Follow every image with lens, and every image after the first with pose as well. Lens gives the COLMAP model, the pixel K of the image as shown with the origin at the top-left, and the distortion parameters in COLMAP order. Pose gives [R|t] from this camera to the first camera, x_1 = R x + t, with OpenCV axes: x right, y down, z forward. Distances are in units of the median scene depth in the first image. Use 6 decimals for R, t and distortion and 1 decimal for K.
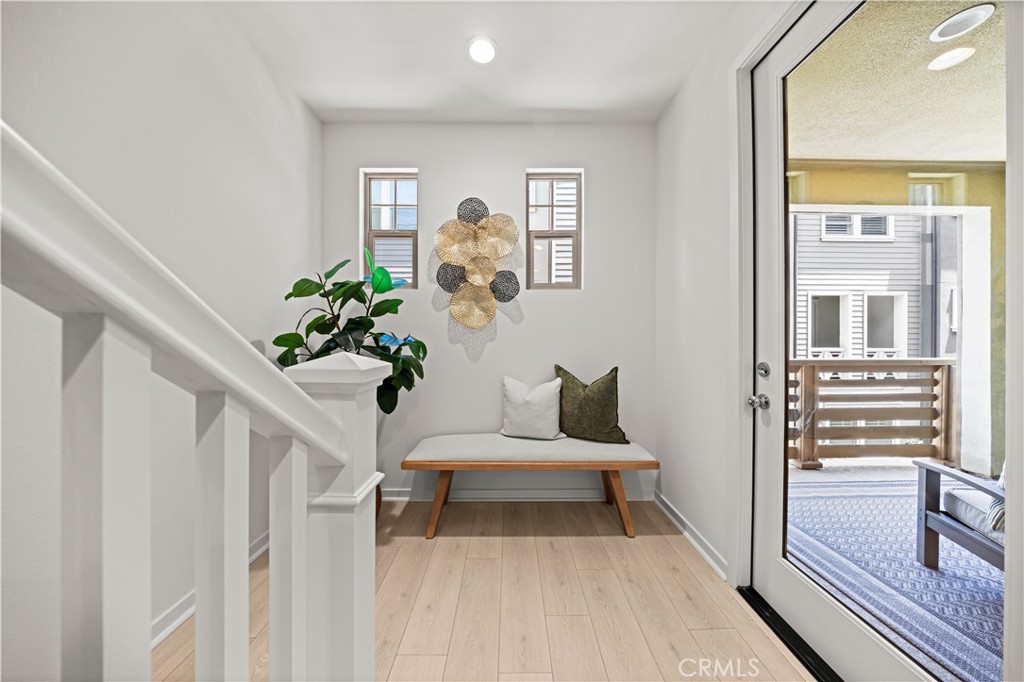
lens RADIAL K [[317.9, 0, 512.0], [0, 317.9, 341.0], [0, 0, 1]] dist [-0.000717, -0.000046]
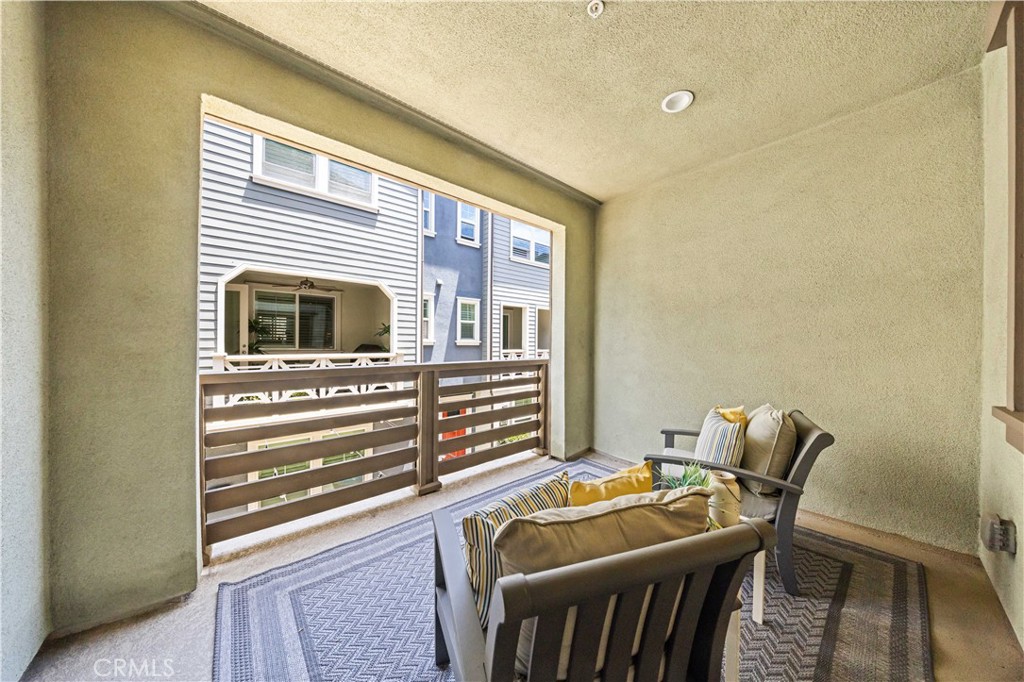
lens RADIAL K [[317.9, 0, 512.0], [0, 317.9, 341.0], [0, 0, 1]] dist [-0.000717, -0.000046]
pose [[0.790269, 0.009136, 0.612691, 0.252569], [-0.003987, 0.999944, -0.009767, 0.000098], [-0.612747, 0.005276, 0.790262, 0.052028]]
